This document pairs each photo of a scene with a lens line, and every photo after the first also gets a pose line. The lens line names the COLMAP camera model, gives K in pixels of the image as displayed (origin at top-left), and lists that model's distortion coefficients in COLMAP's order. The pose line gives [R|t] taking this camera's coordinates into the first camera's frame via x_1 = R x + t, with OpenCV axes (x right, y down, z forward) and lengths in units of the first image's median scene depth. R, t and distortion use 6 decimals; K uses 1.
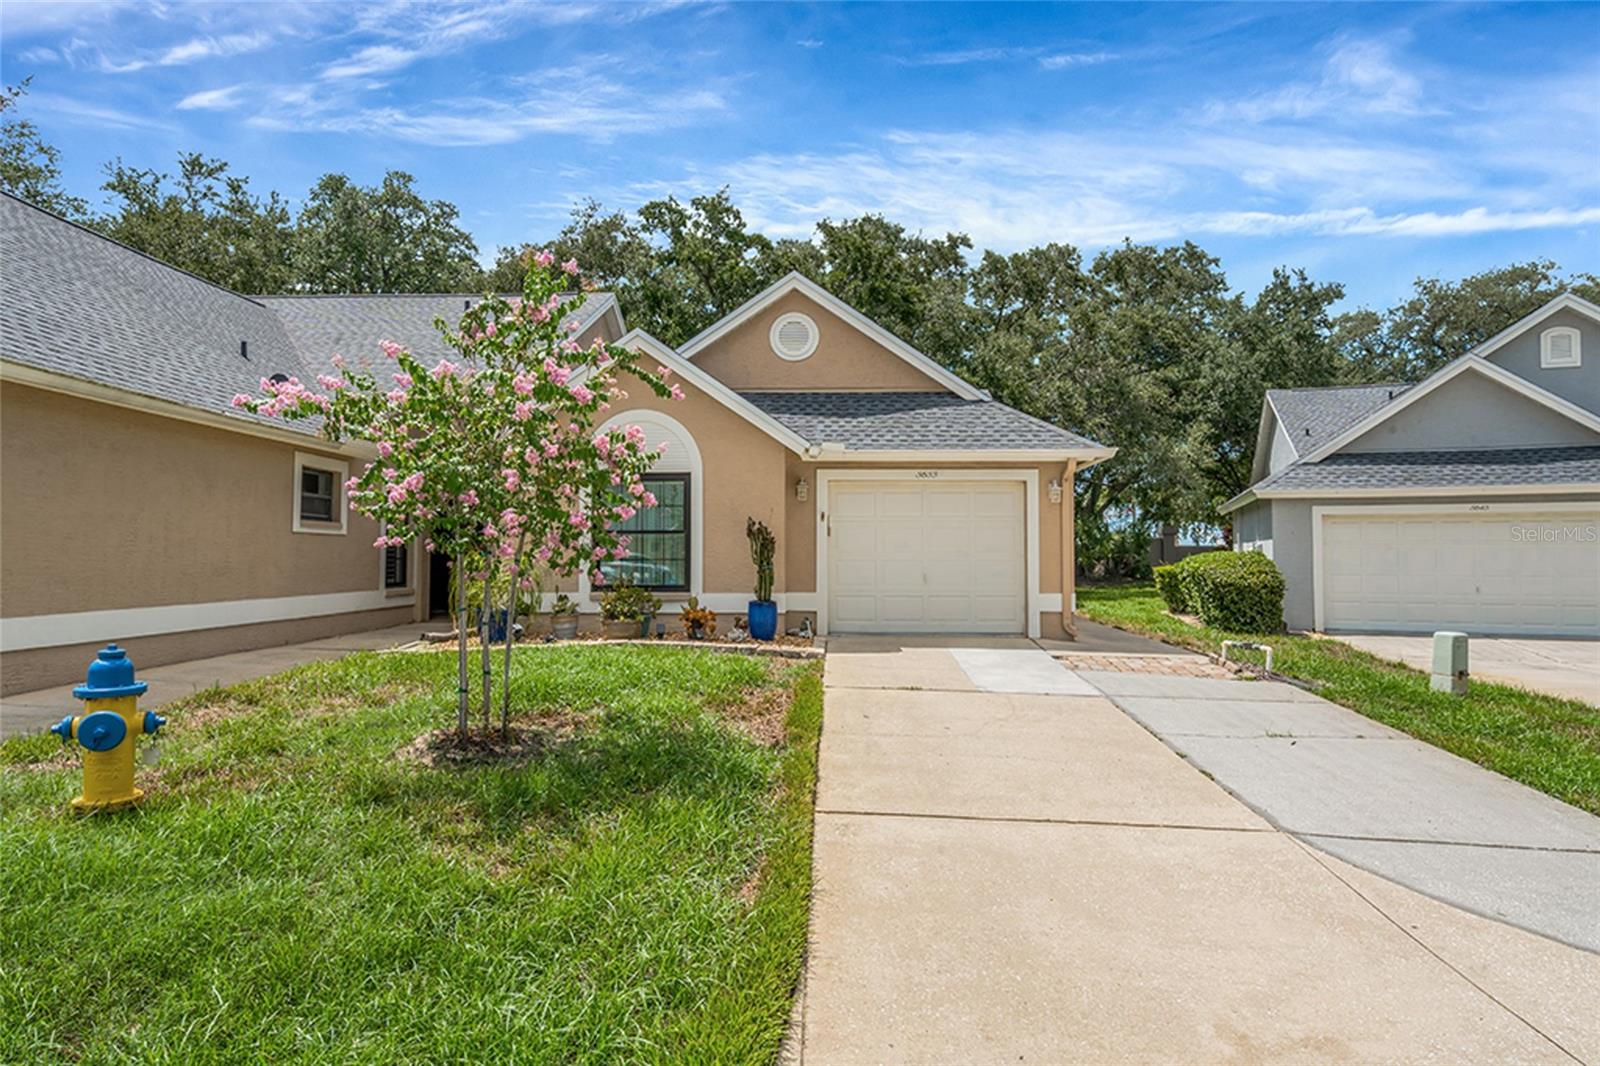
lens RADIAL K [[951.8, 0, 803.7], [0, 951.8, 518.1], [0, 0, 1]] dist [0.005662, 0.001435]
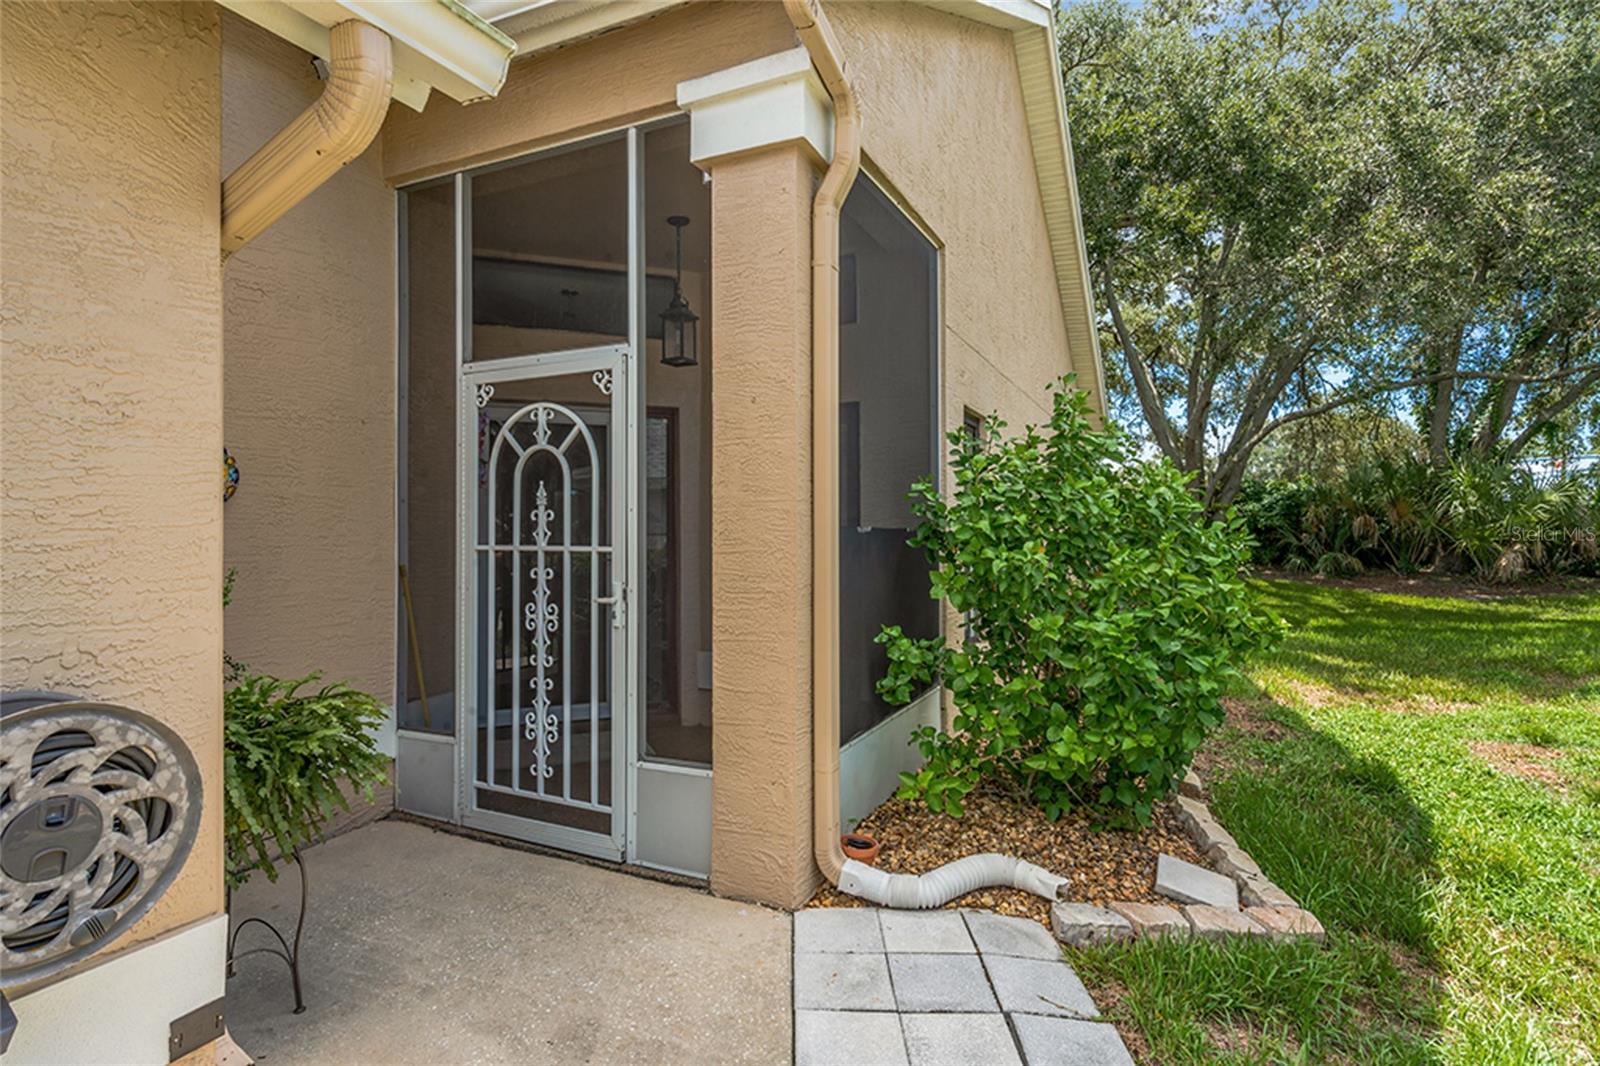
lens RADIAL K [[807.5, 0, 818.1], [0, 807.5, 527.7], [0, 0, 1]] dist [0.001018, 0.000119]
pose [[0.920519, -0.011224, -0.390537, 0.404756], [0.026685, 0.999059, 0.034186, 0.033997], [0.389786, -0.041891, 0.919952, 1.335966]]
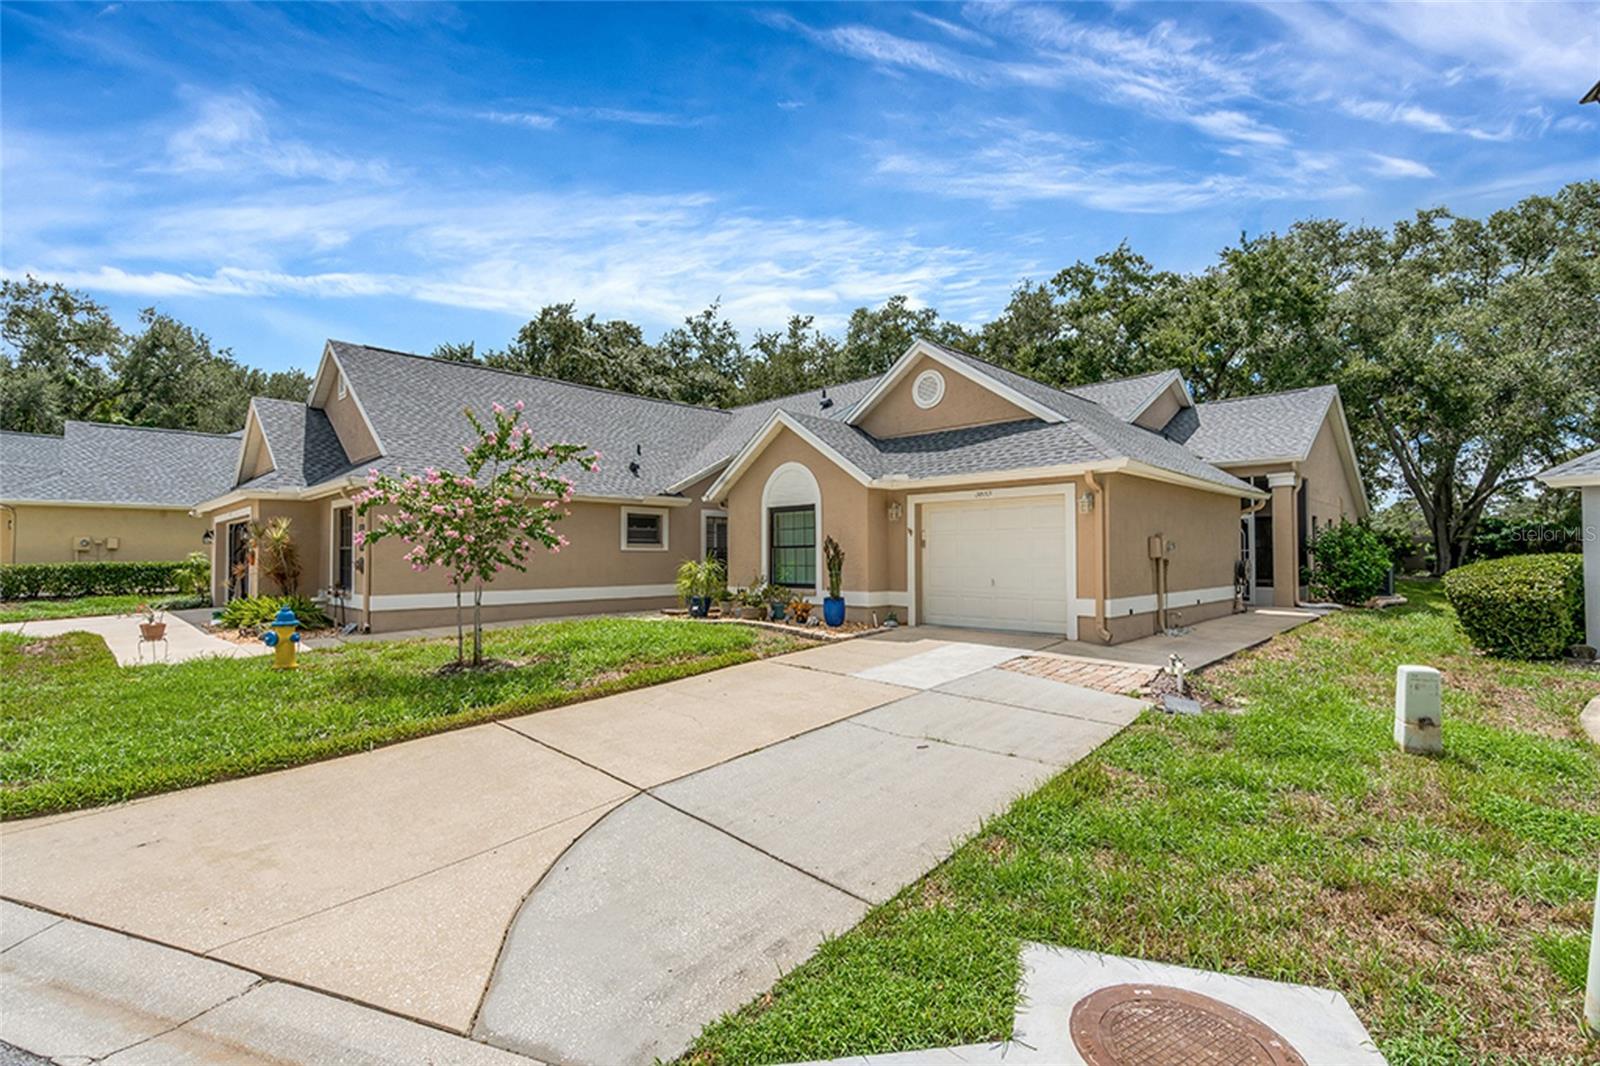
lens RADIAL K [[731.1, 0, 801.0], [0, 731.1, 525.8], [0, 0, 1]] dist [-0.000791, 0.000791]
pose [[0.733008, -0.032958, -0.679421, 0.535320], [0.033319, 0.999366, -0.012531, -0.002623], [0.679403, -0.013452, 0.733642, 0.171927]]
